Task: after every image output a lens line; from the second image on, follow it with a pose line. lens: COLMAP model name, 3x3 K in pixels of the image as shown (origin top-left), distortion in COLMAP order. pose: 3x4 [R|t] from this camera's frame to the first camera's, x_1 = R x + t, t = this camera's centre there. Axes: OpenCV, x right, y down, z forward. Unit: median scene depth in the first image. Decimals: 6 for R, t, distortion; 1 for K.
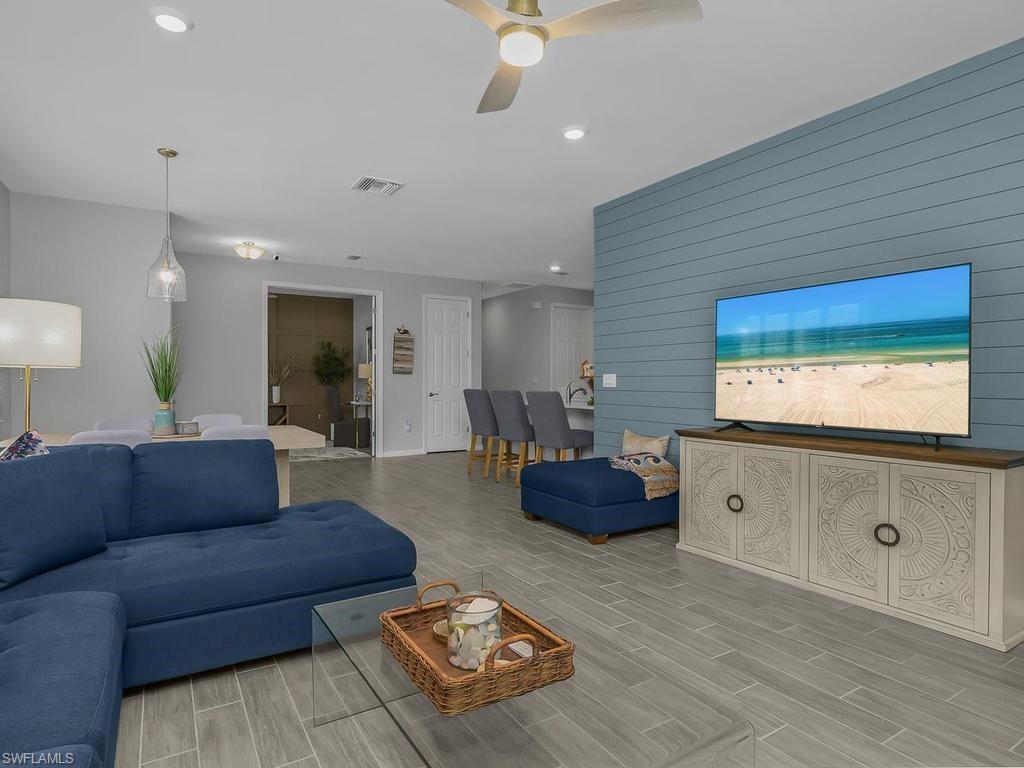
lens RADIAL K [[578.0, 0, 514.4], [0, 578.0, 382.0], [0, 0, 1]] dist [-0.029181, 0.010140]
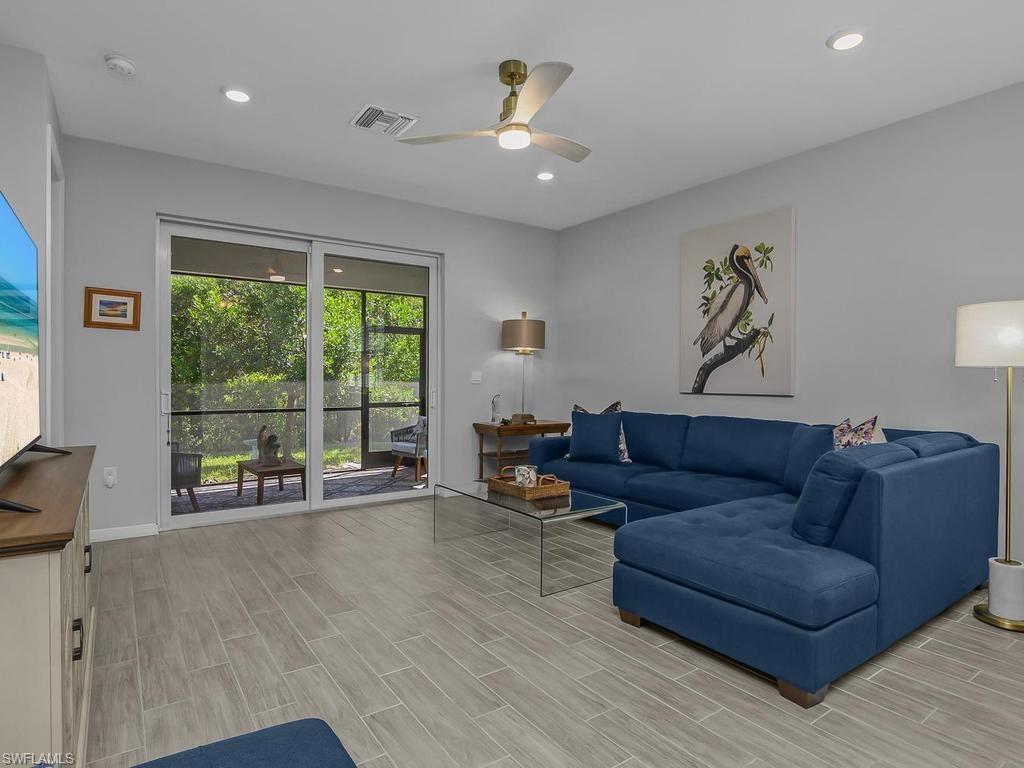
lens RADIAL K [[578.0, 0, 519.8], [0, 578.0, 384.6], [0, 0, 1]] dist [-0.029181, 0.010140]
pose [[-0.997918, -0.005385, -0.064263, 0.027944], [-0.006041, 0.999932, 0.010015, -0.001549], [0.064204, 0.010383, -0.997883, 0.753925]]
